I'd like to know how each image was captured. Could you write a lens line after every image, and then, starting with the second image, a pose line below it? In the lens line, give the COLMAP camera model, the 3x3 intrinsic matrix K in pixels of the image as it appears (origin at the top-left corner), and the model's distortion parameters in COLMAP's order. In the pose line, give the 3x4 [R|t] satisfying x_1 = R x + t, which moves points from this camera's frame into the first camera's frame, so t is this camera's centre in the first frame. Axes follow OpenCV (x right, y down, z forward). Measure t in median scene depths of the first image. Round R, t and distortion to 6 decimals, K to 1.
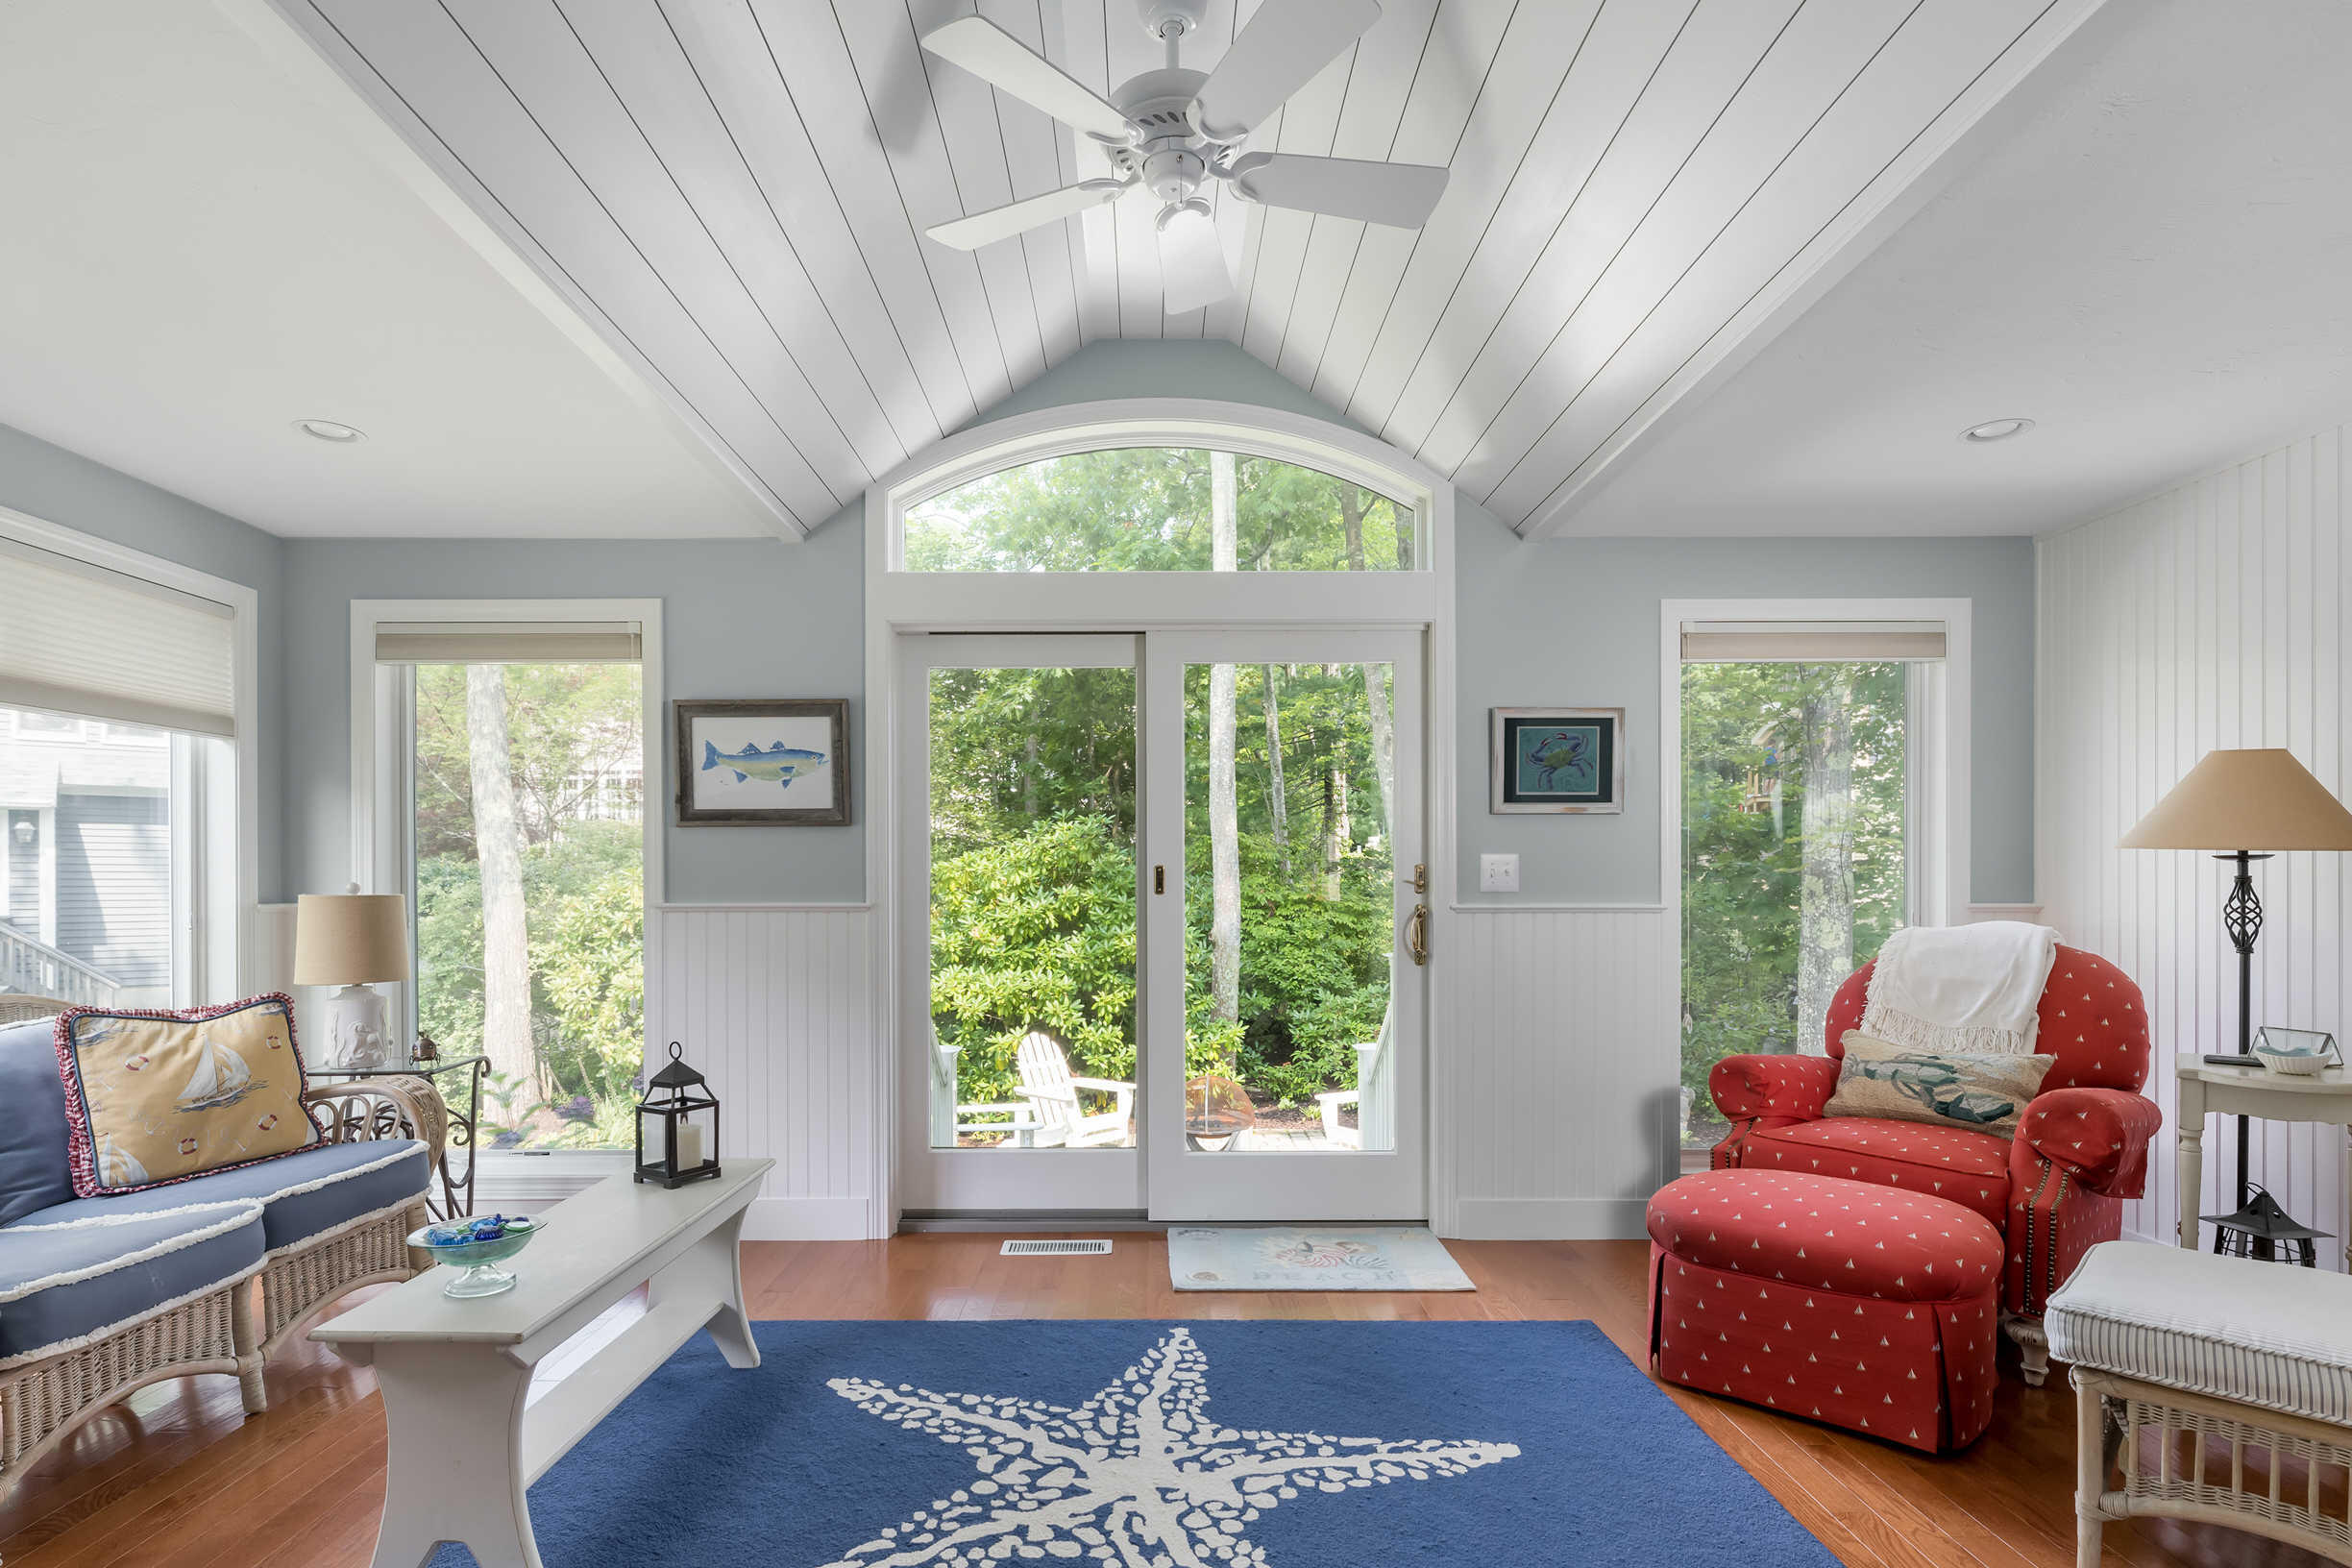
lens RADIAL K [[1173.9, 0, 1167.1], [0, 1173.9, 889.8], [0, 0, 1]] dist [-0.010862, 0.000448]
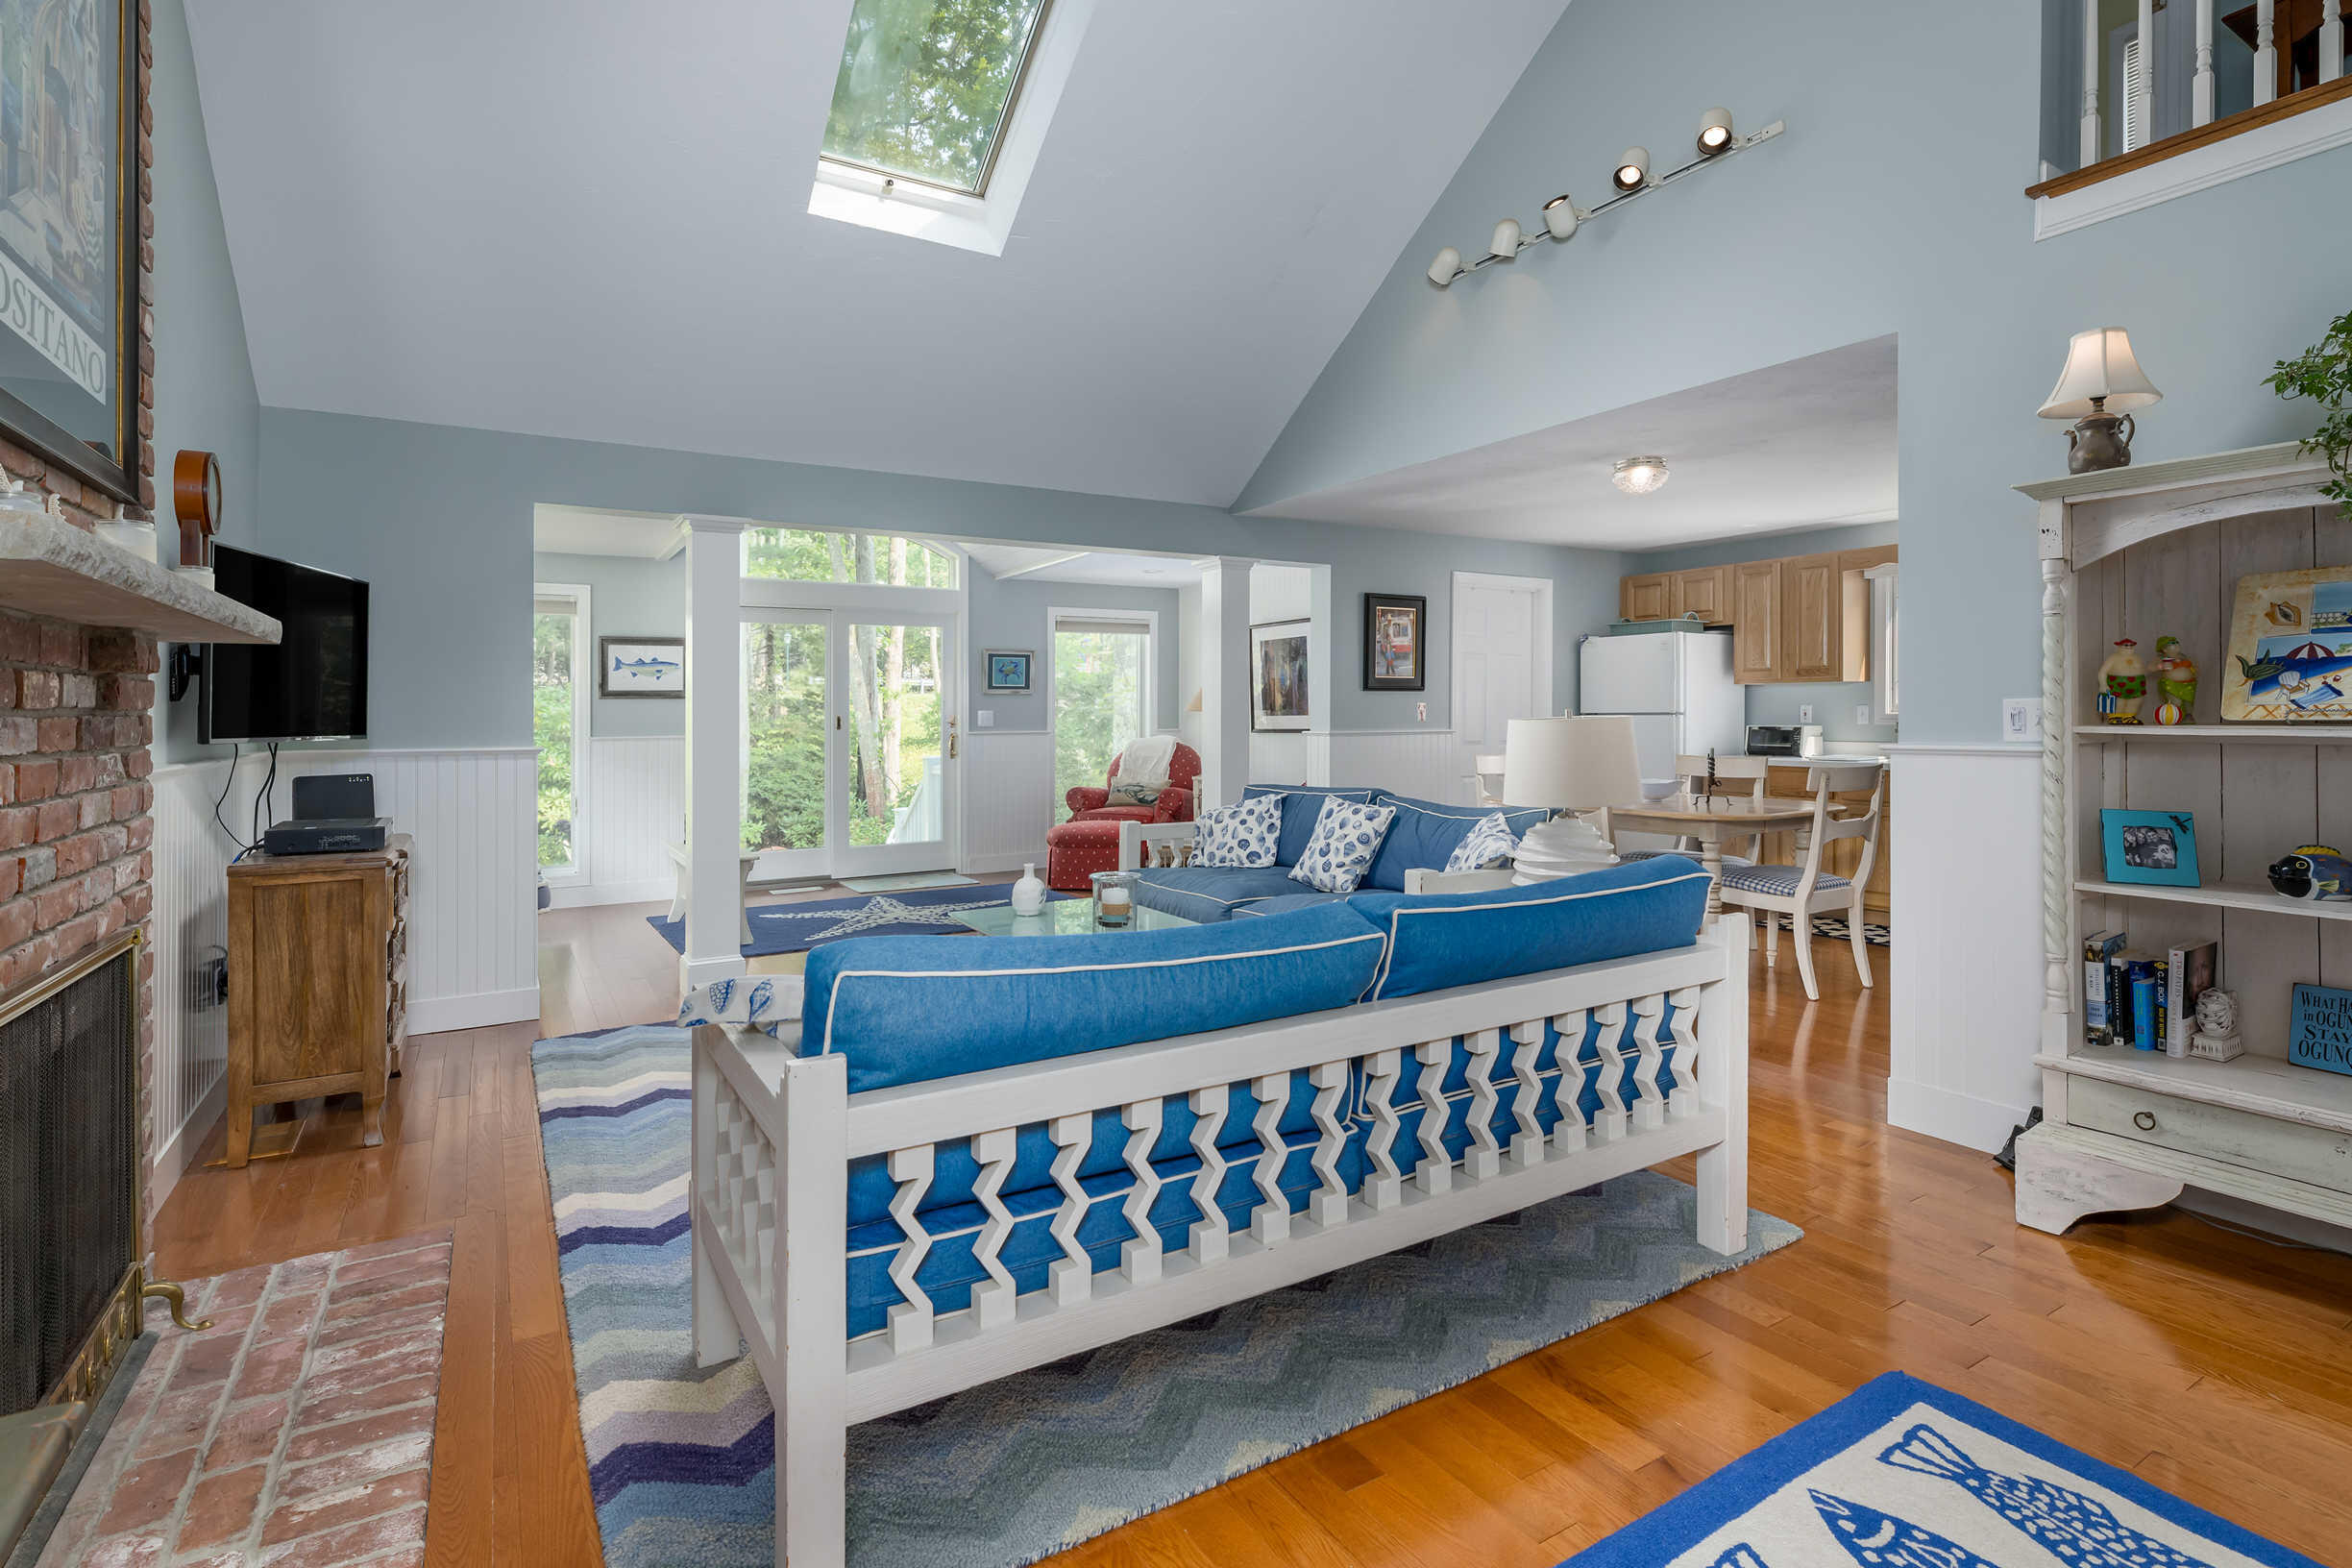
lens RADIAL K [[1132.7, 0, 1204.9], [0, 1132.7, 722.0], [0, 0, 1]] dist [0.002232, 0.000286]
pose [[0.849887, -0.006981, 0.526918, -0.561694], [0.008487, 0.999964, -0.000440, -0.003456], [-0.526896, 0.004846, 0.849916, -1.220770]]
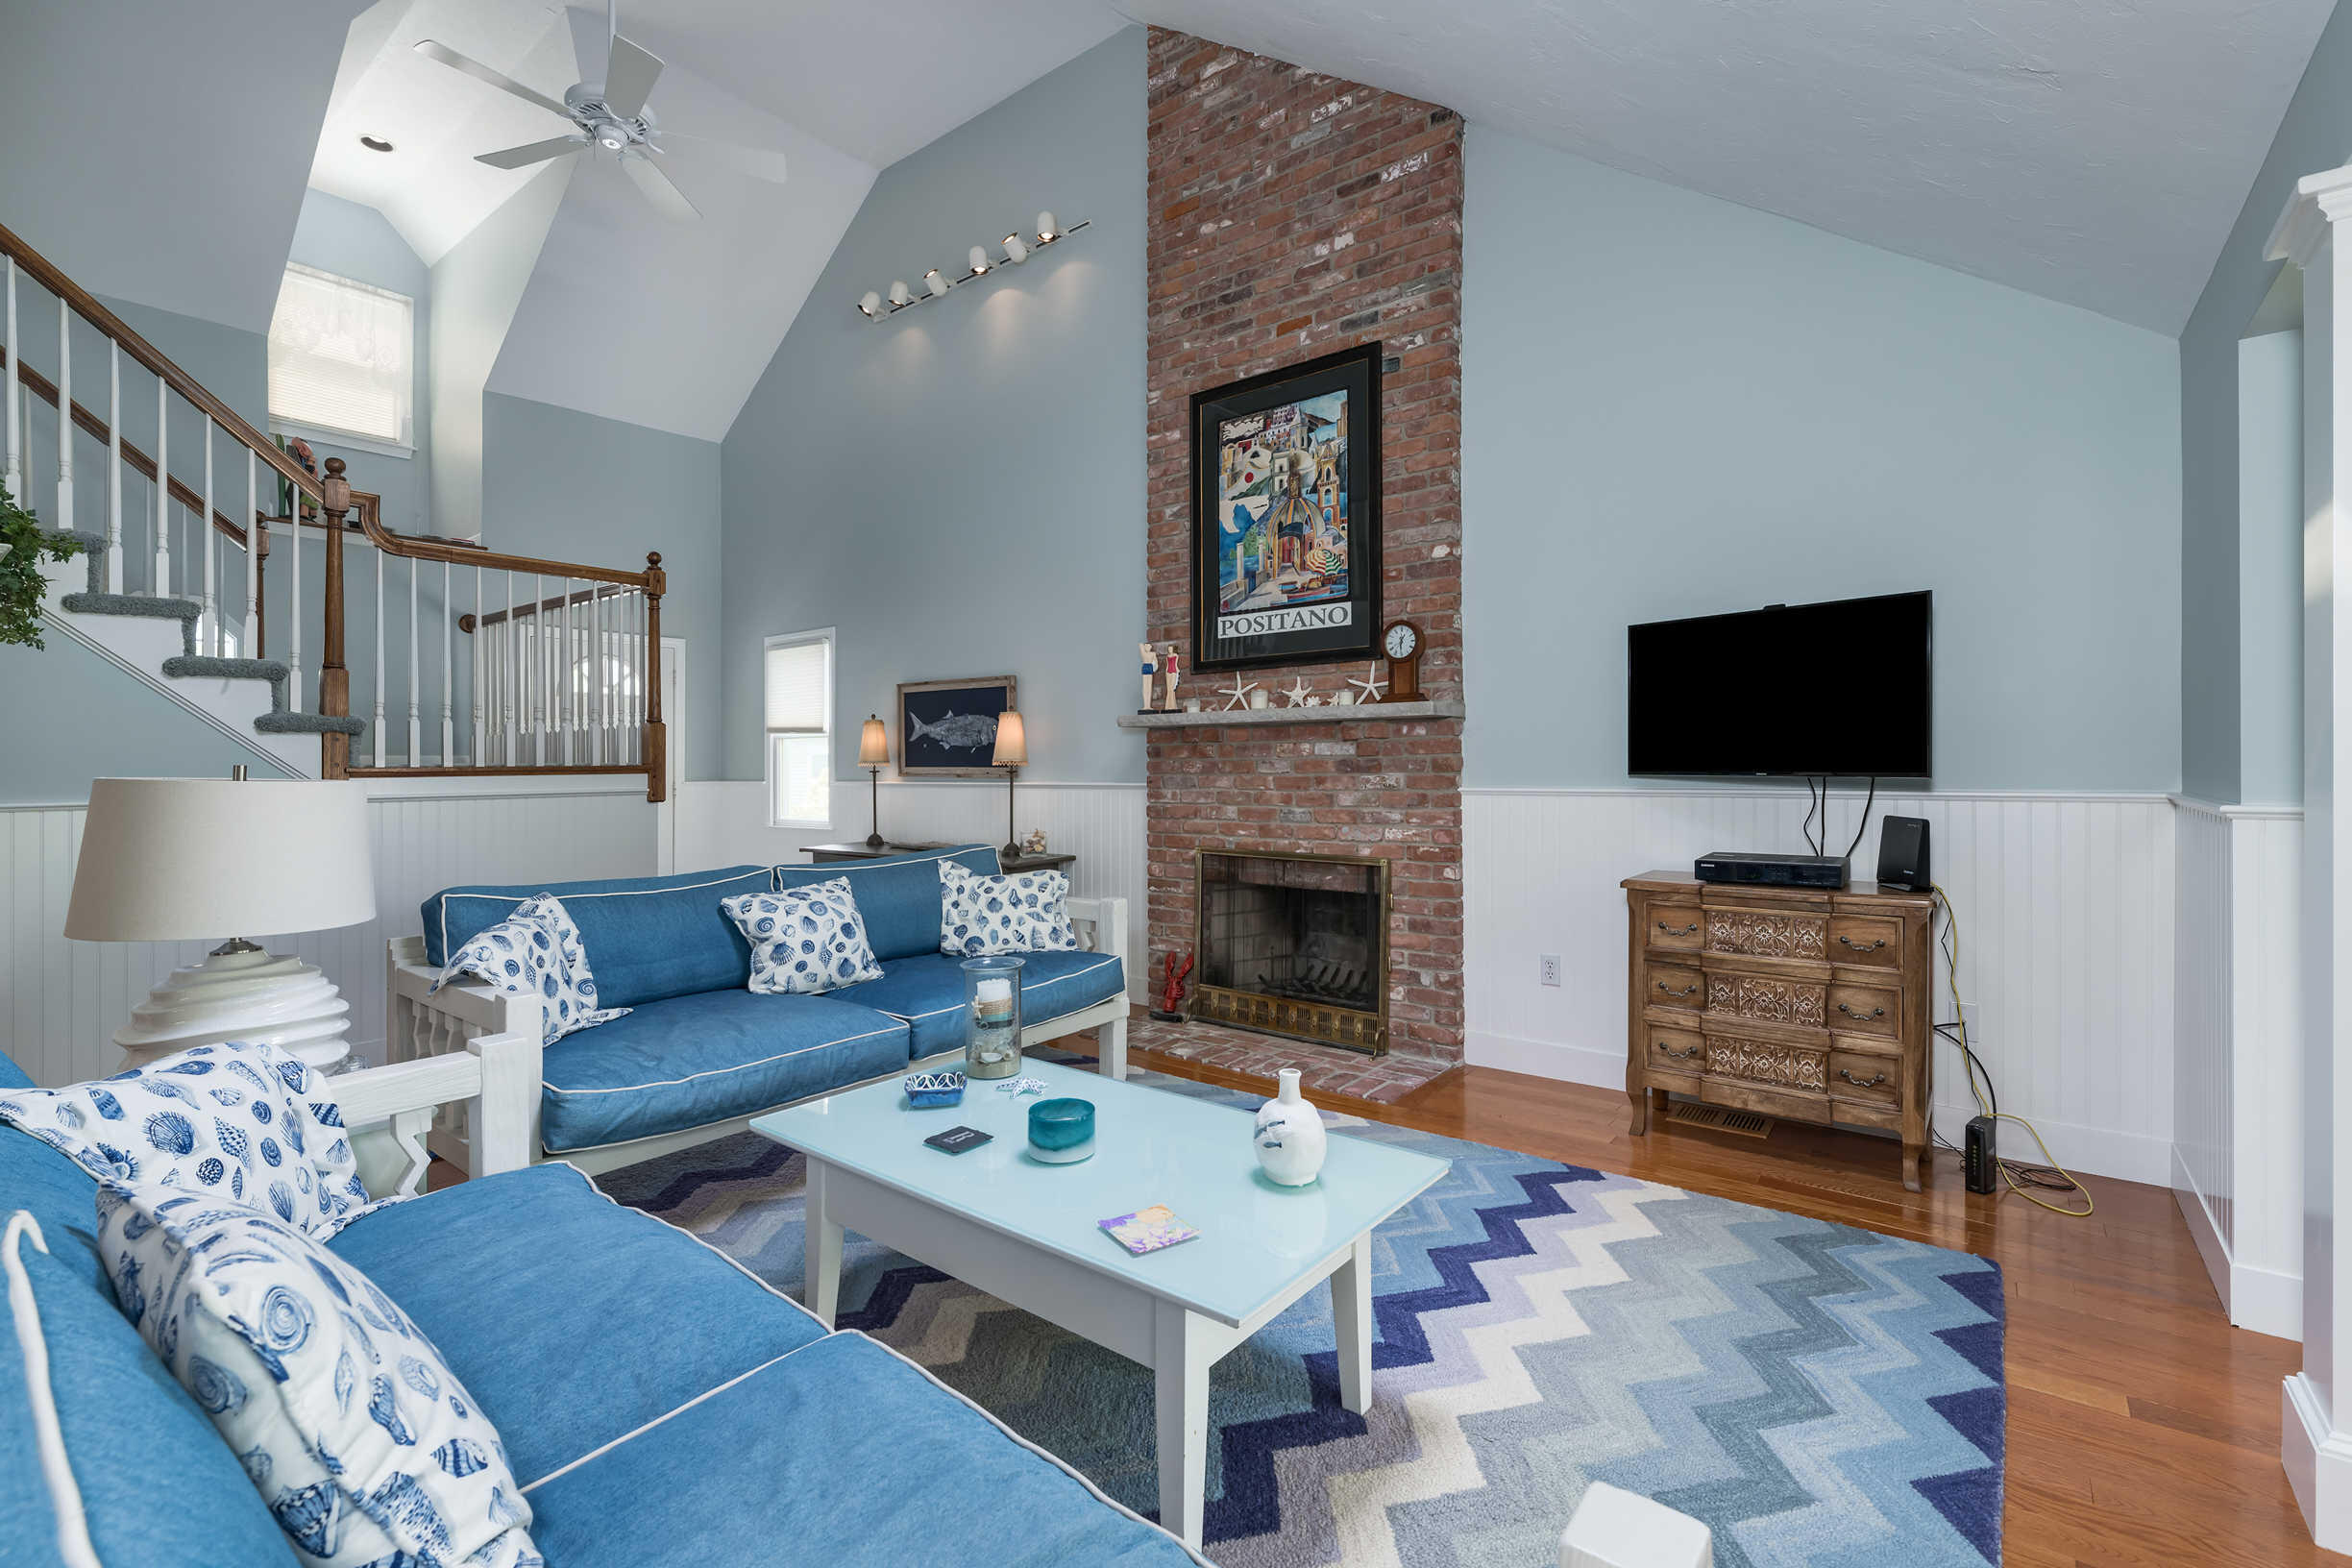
lens RADIAL K [[1024.4, 0, 1169.5], [0, 1024.4, 763.7], [0, 0, 1]] dist [-0.000099, 0.000119]
pose [[-0.625301, 0.005699, -0.780363, 0.293260], [0.004131, 0.999983, 0.003992, -0.012571], [0.780373, -0.000728, -0.625314, 0.087099]]
